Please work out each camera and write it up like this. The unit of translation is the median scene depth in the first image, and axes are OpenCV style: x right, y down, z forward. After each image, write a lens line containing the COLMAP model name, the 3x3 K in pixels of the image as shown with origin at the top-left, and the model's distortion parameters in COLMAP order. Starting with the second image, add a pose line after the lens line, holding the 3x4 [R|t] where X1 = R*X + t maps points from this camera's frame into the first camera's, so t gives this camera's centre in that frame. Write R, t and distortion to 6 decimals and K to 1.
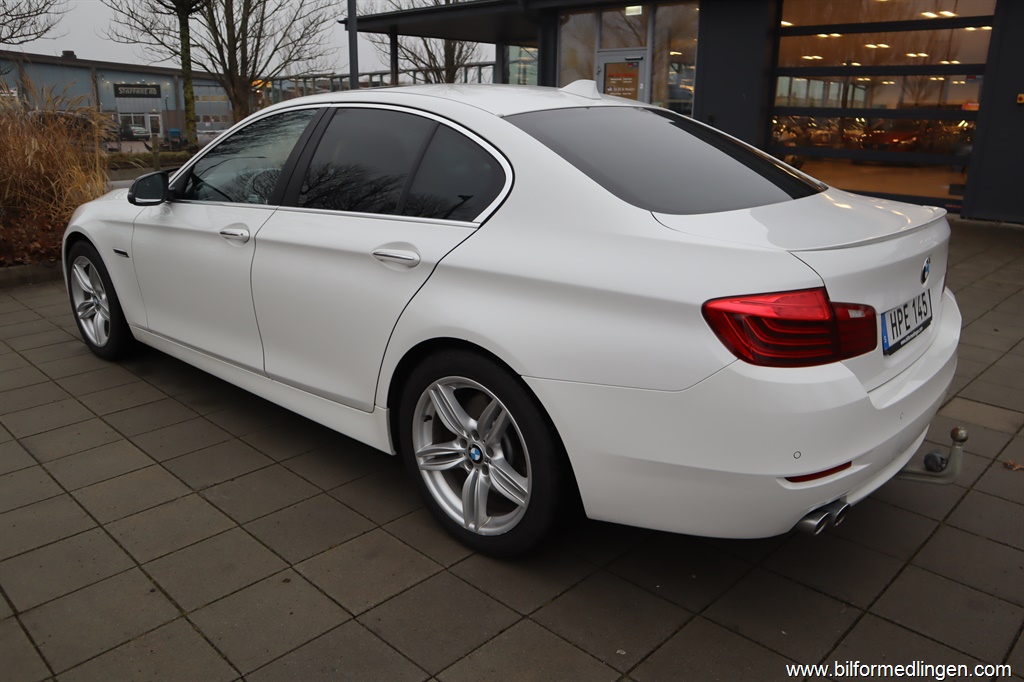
lens RADIAL K [[793.1, 0, 512.0], [0, 793.1, 341.0], [0, 0, 1]] dist [-0.112649, 0.092819]
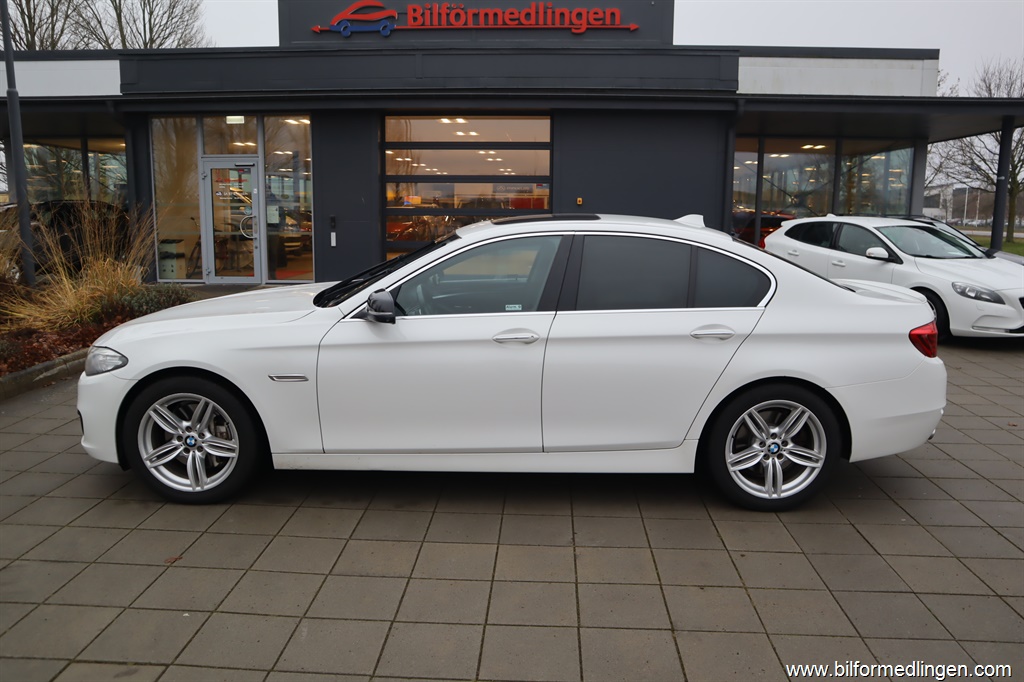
lens RADIAL K [[793.1, 0, 512.0], [0, 793.1, 341.0], [0, 0, 1]] dist [-0.112649, 0.092819]
pose [[0.754217, -0.112861, 0.646853, -1.298802], [0.184572, 0.981838, -0.043900, -0.089548], [-0.630150, 0.152501, 0.761350, 0.079928]]
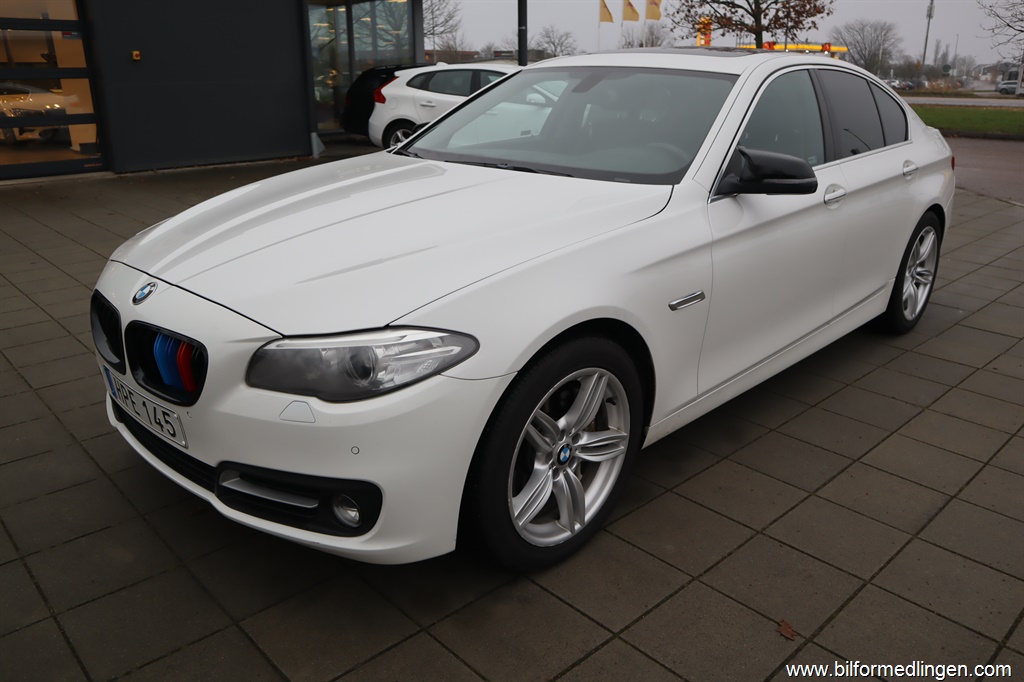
lens RADIAL K [[793.1, 0, 512.0], [0, 793.1, 341.0], [0, 0, 1]] dist [-0.112649, 0.092819]
pose [[0.049601, -0.333910, 0.941299, -1.554813], [0.283612, 0.908372, 0.307285, -0.443433], [-0.957655, 0.251722, 0.139757, 1.471410]]
